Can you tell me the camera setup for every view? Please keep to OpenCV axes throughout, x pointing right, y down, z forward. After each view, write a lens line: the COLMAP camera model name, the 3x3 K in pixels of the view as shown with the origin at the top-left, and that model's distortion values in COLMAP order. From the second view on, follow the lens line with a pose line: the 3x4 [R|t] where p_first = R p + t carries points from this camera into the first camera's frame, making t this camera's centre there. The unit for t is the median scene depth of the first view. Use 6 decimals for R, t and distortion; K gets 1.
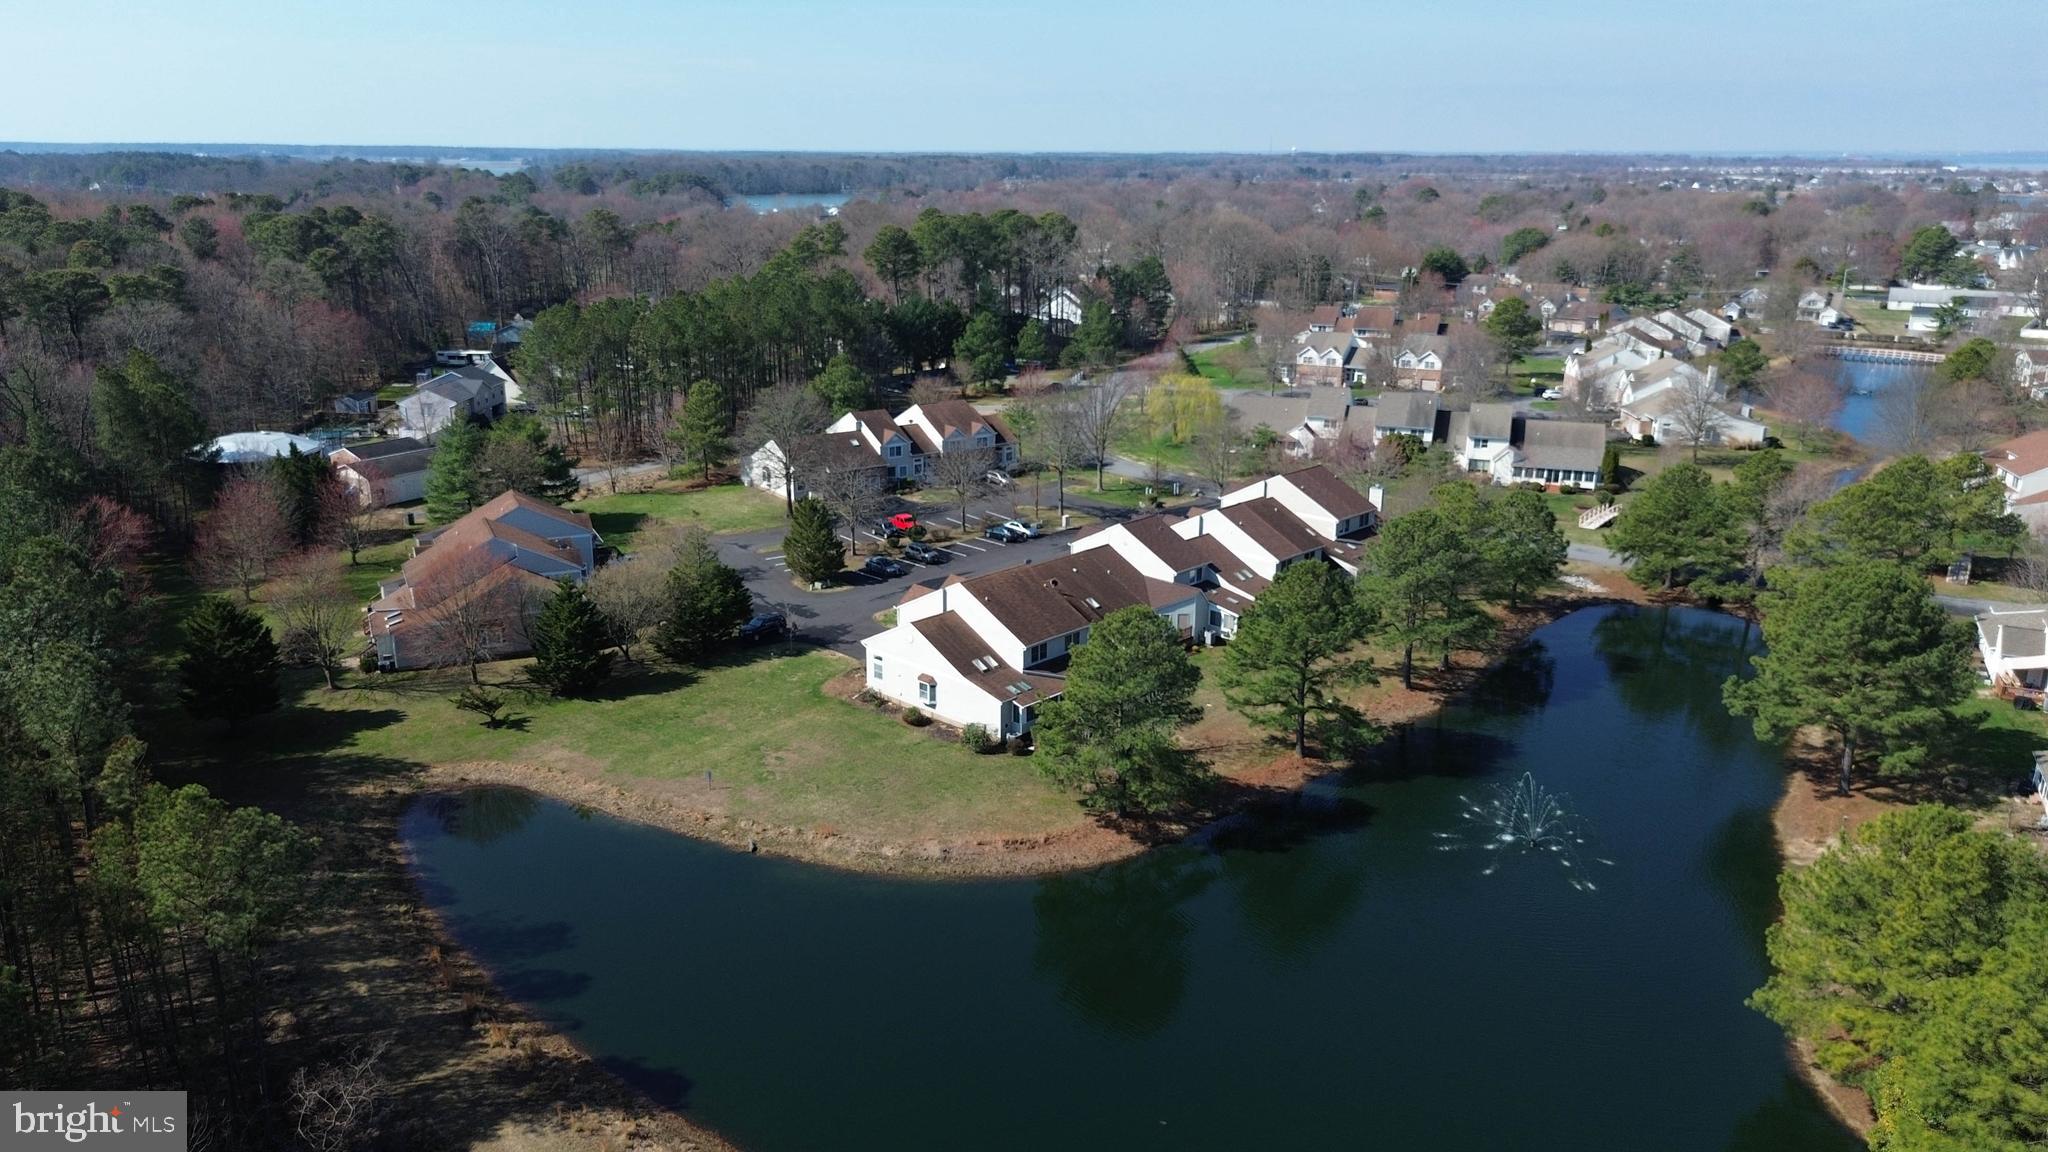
lens RADIAL K [[1424.1, 0, 1024.0], [0, 1424.1, 576.0], [0, 0, 1]] dist [0.138798, -0.211666]
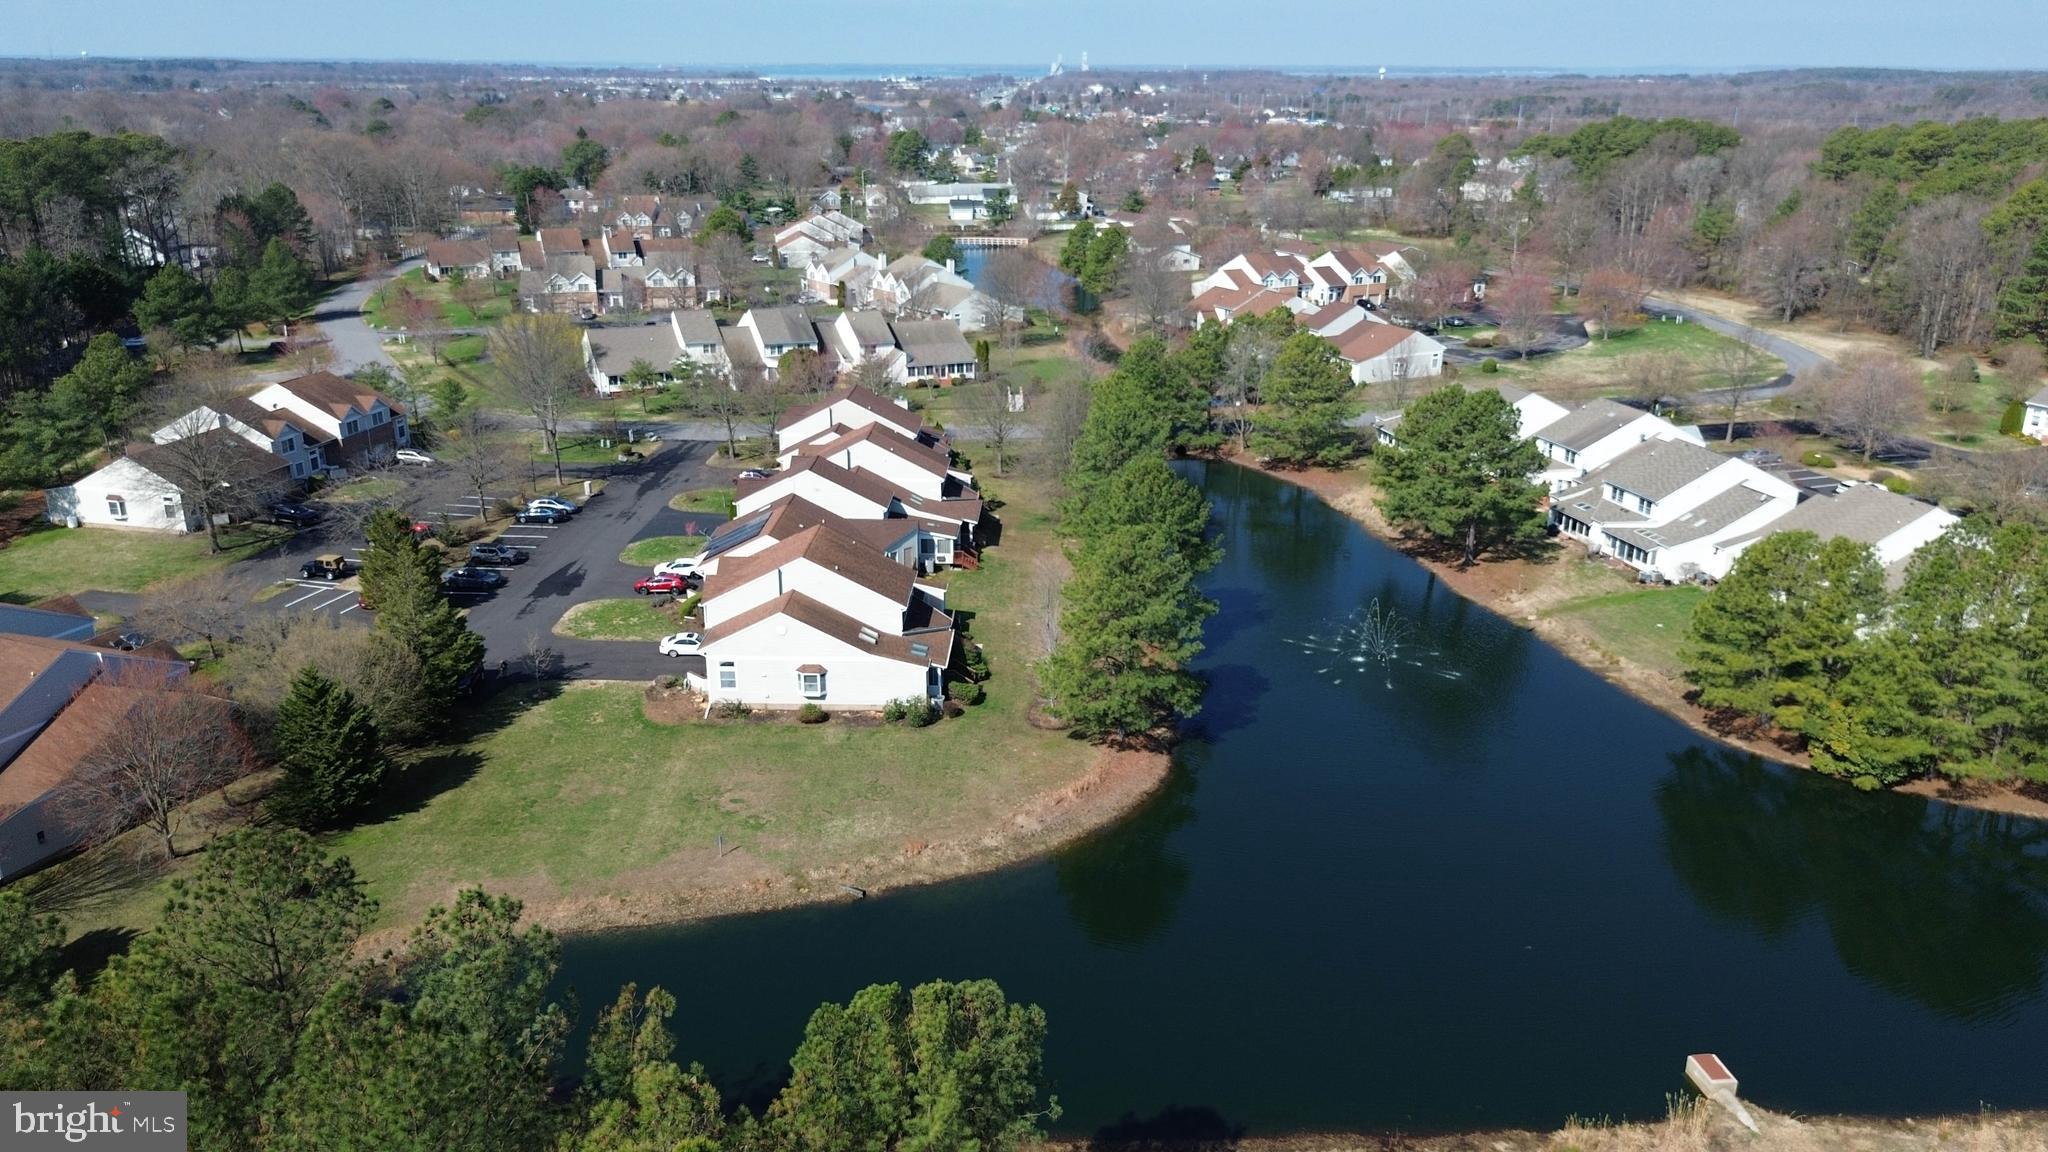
lens RADIAL K [[1439.5, 0, 1013.7], [0, 1439.5, 575.1], [0, 0, 1]] dist [0.083862, -0.090376]
pose [[0.752218, -0.220104, 0.621065, -0.325791], [0.186388, 0.975140, 0.119839, -0.043073], [-0.632002, 0.025614, 0.774543, 0.143904]]
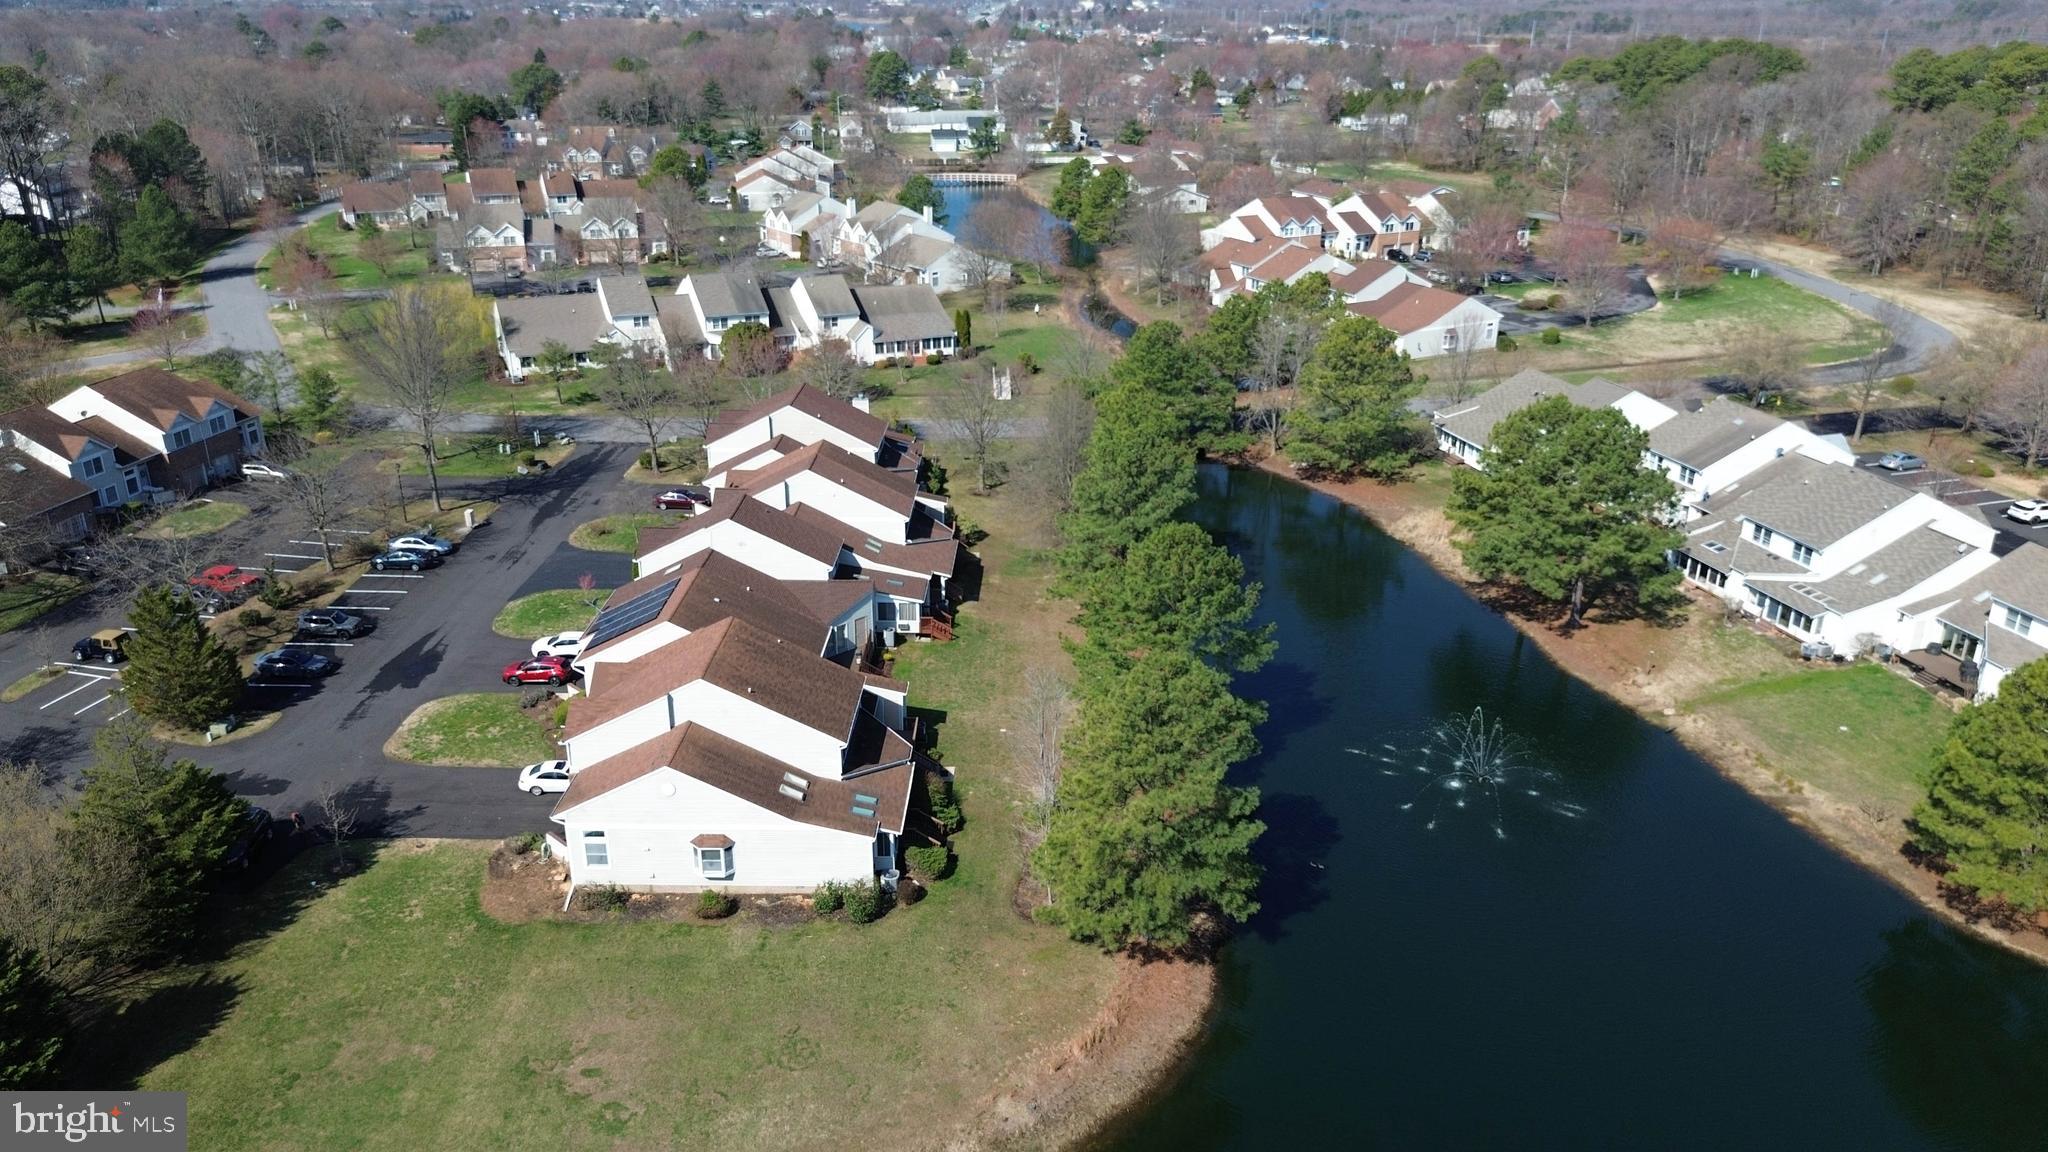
lens RADIAL K [[1445.1, 0, 1013.1], [0, 1445.1, 581.0], [0, 0, 1]] dist [0.069042, -0.062333]
pose [[0.747509, -0.256473, 0.612742, -0.210948], [0.190008, 0.966468, 0.172733, -0.079157], [-0.636497, -0.012694, 0.771175, 0.264962]]
